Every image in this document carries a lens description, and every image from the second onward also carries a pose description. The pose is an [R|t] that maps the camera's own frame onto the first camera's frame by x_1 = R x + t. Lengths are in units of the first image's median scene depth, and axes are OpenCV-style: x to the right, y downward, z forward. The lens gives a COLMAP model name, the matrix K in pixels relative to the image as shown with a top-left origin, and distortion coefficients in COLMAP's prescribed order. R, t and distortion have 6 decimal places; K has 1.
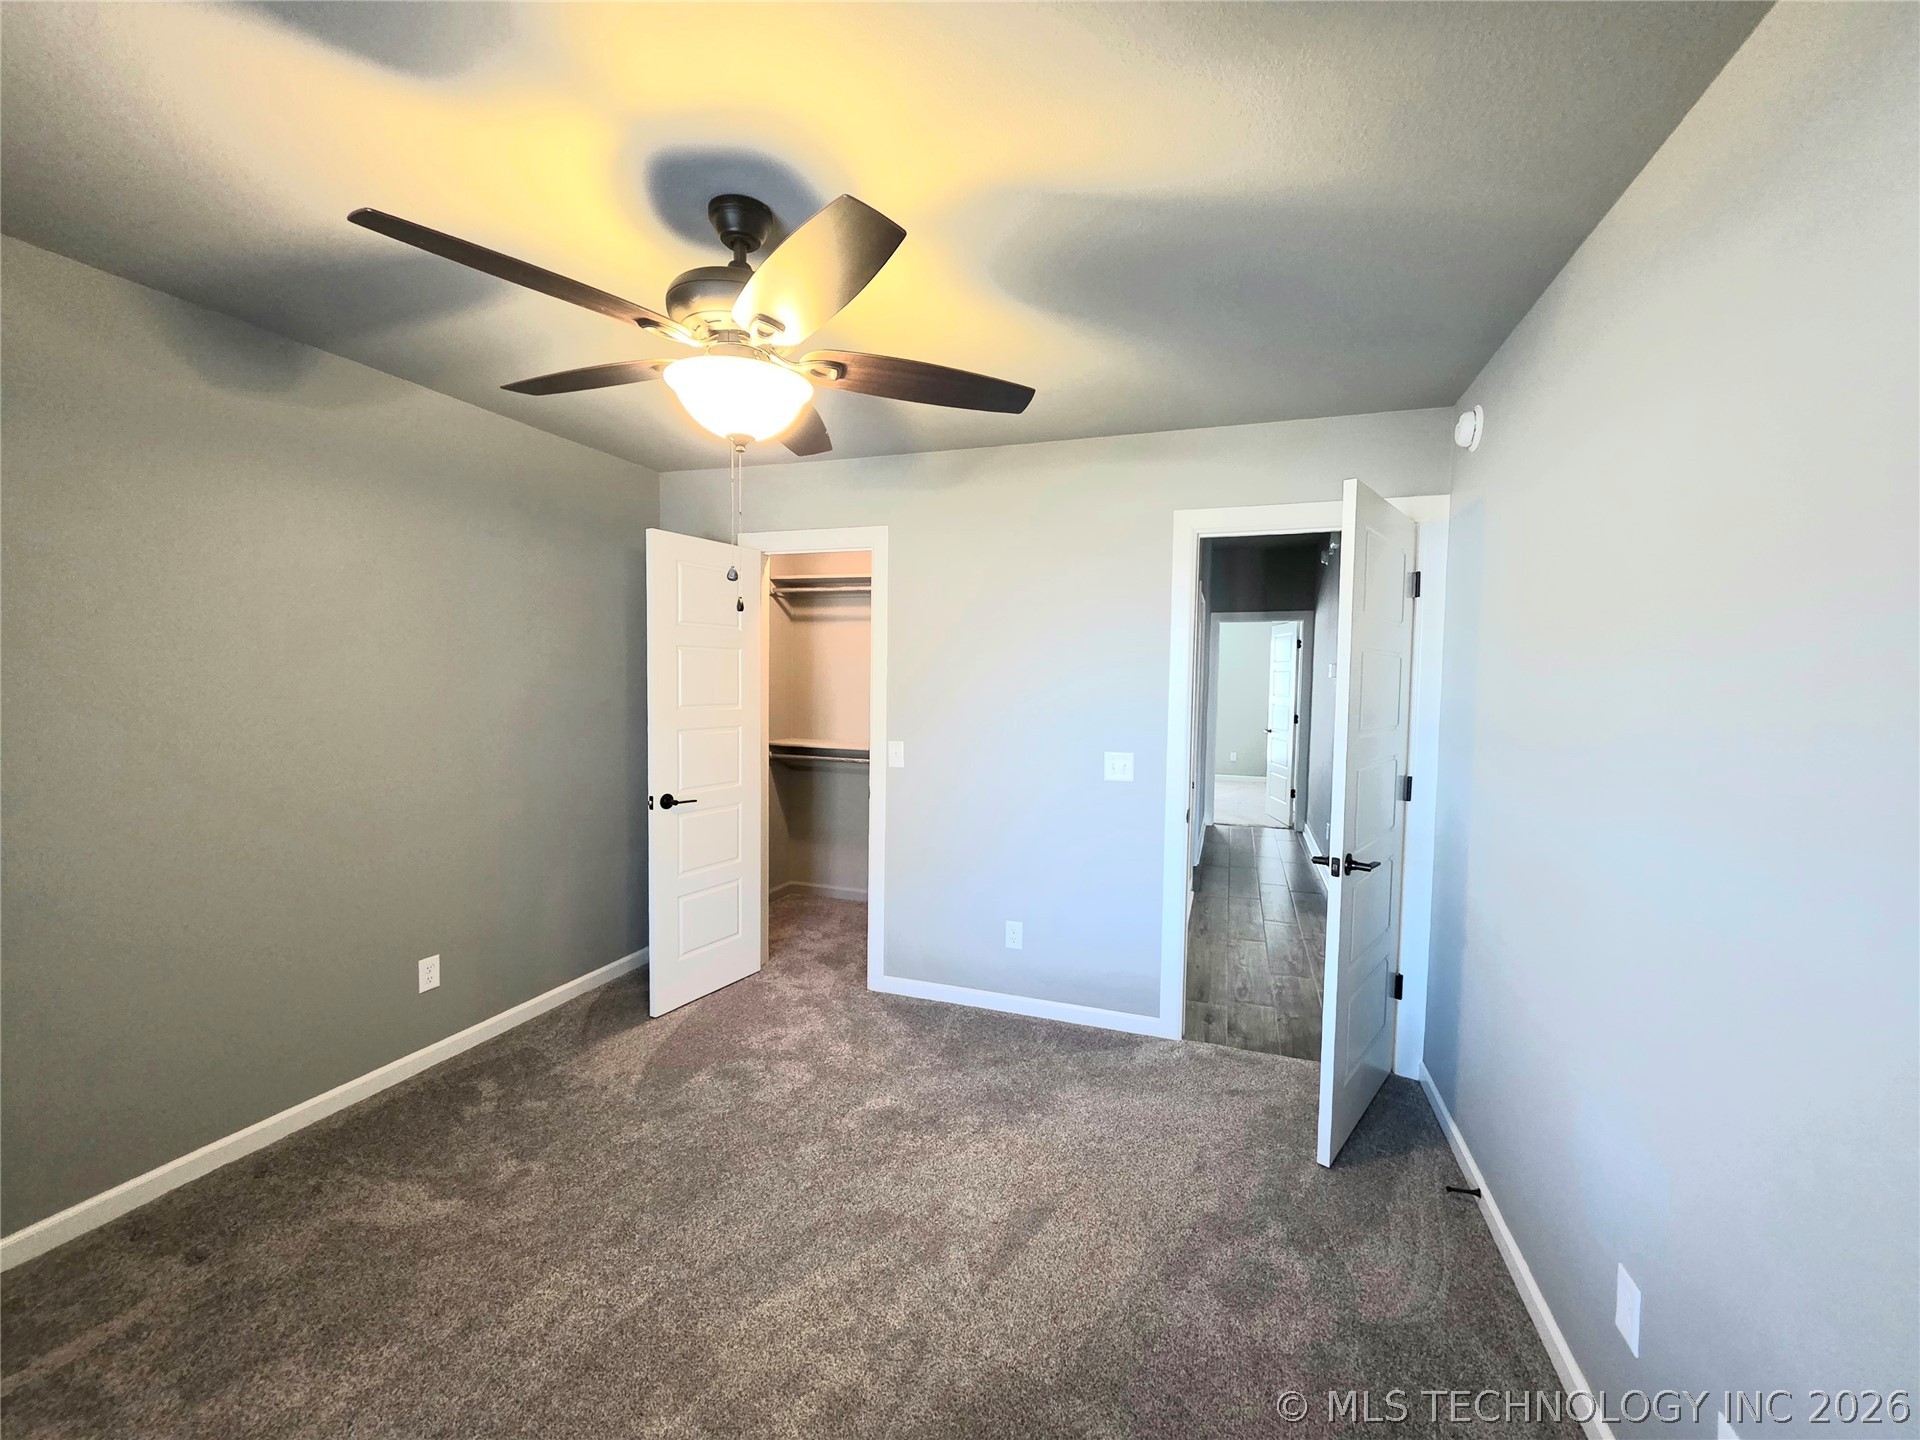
lens RADIAL K [[767.7, 0, 969.3], [0, 767.7, 716.3], [0, 0, 1]] dist [0.002363, -0.000643]
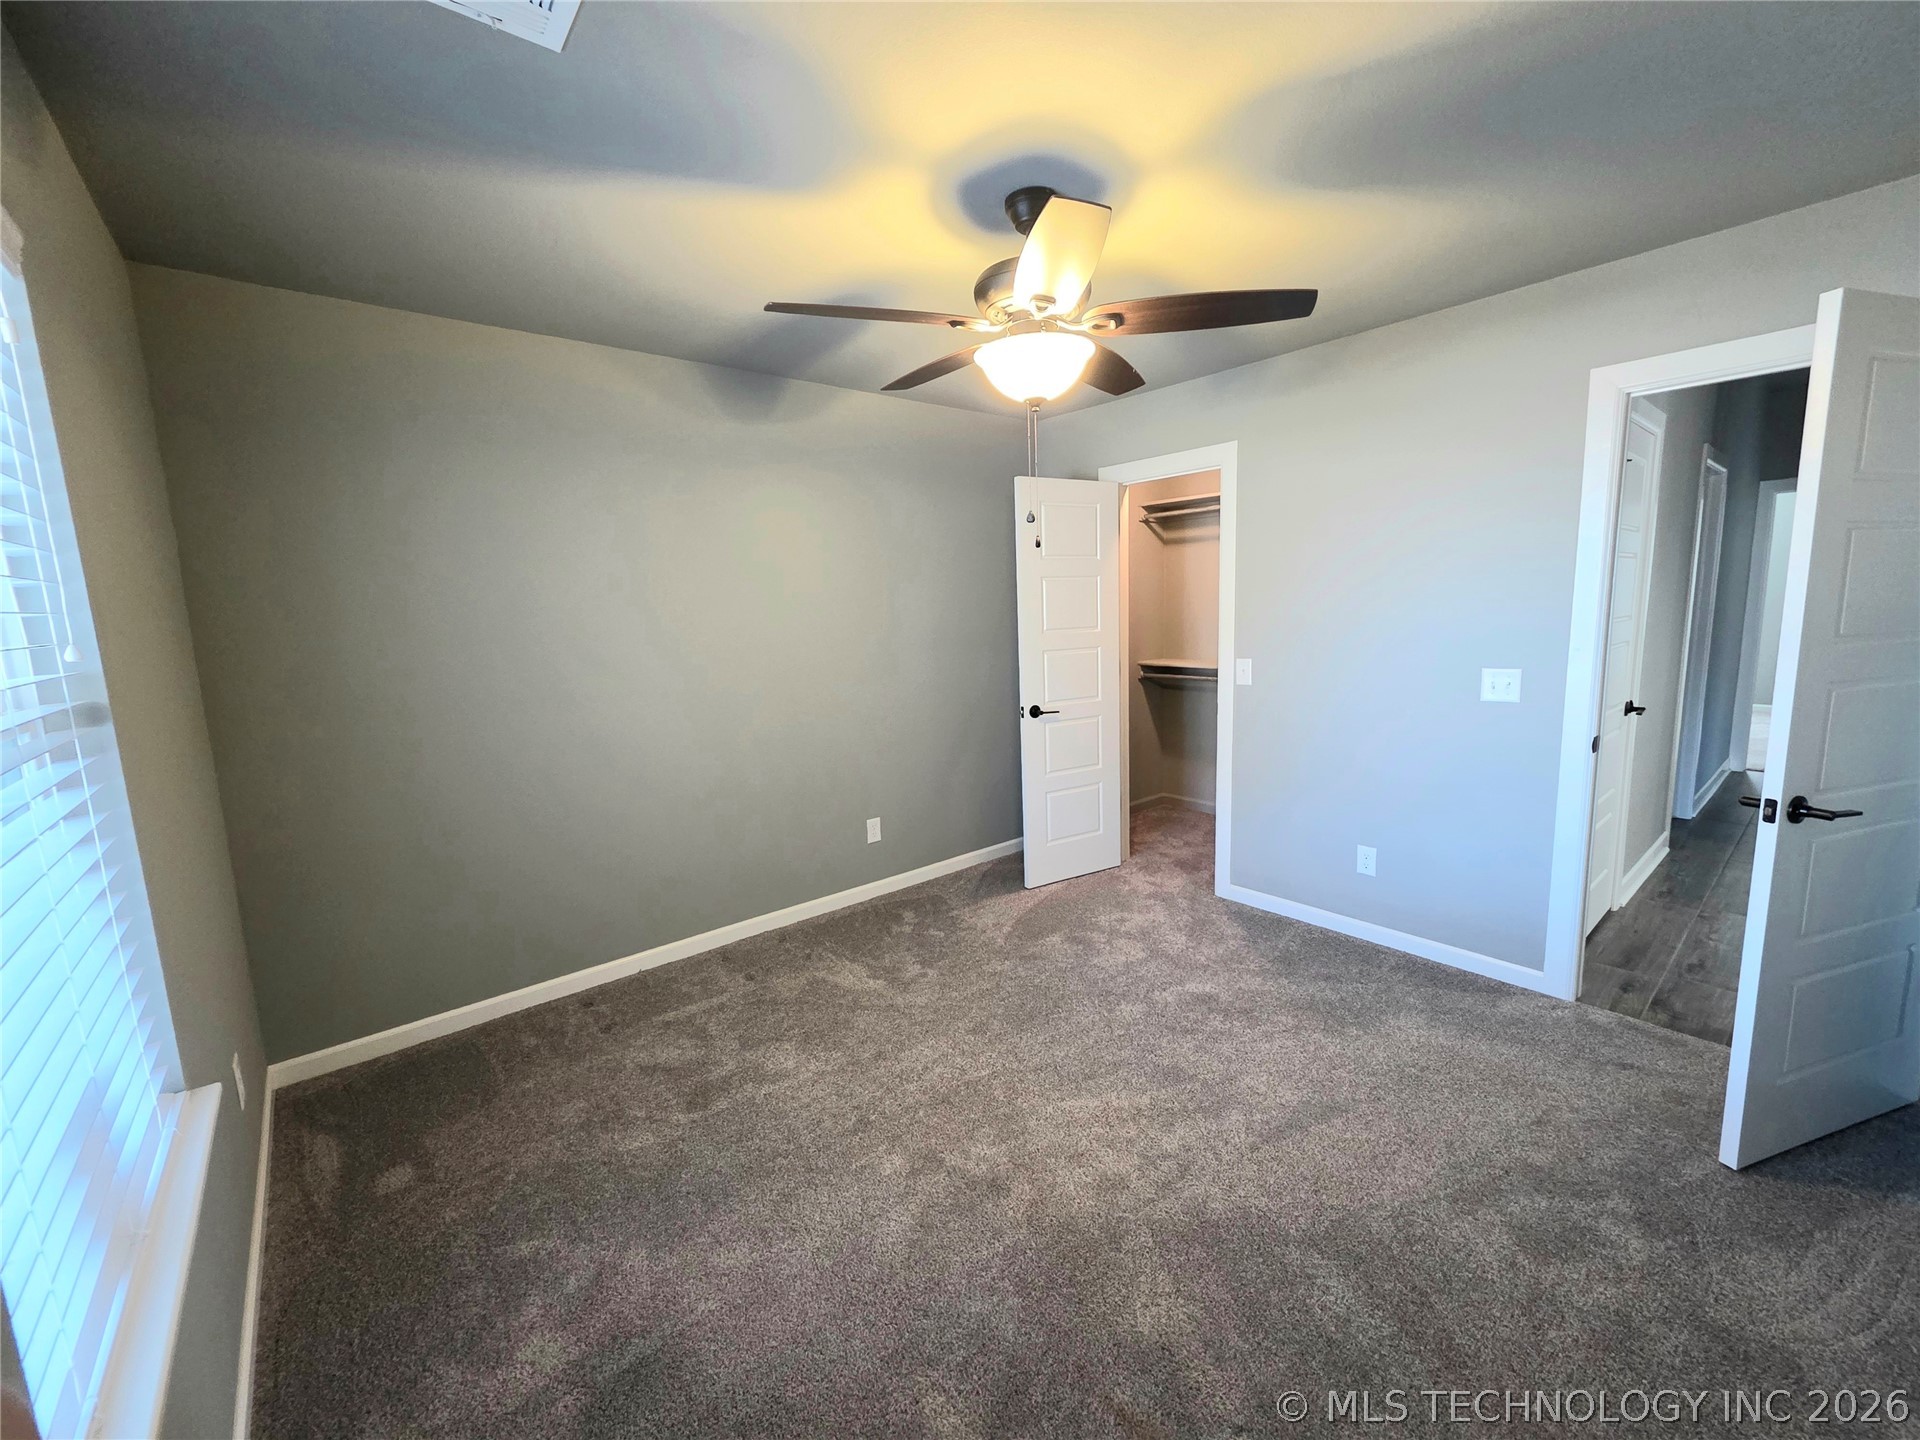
lens RADIAL K [[767.7, 0, 969.3], [0, 767.7, 716.3], [0, 0, 1]] dist [0.002363, -0.000643]
pose [[0.857752, 0.029385, -0.513224, 0.172624], [0.021172, 0.995499, 0.092382, 0.009744], [0.513628, -0.090106, 0.853269, -0.080820]]
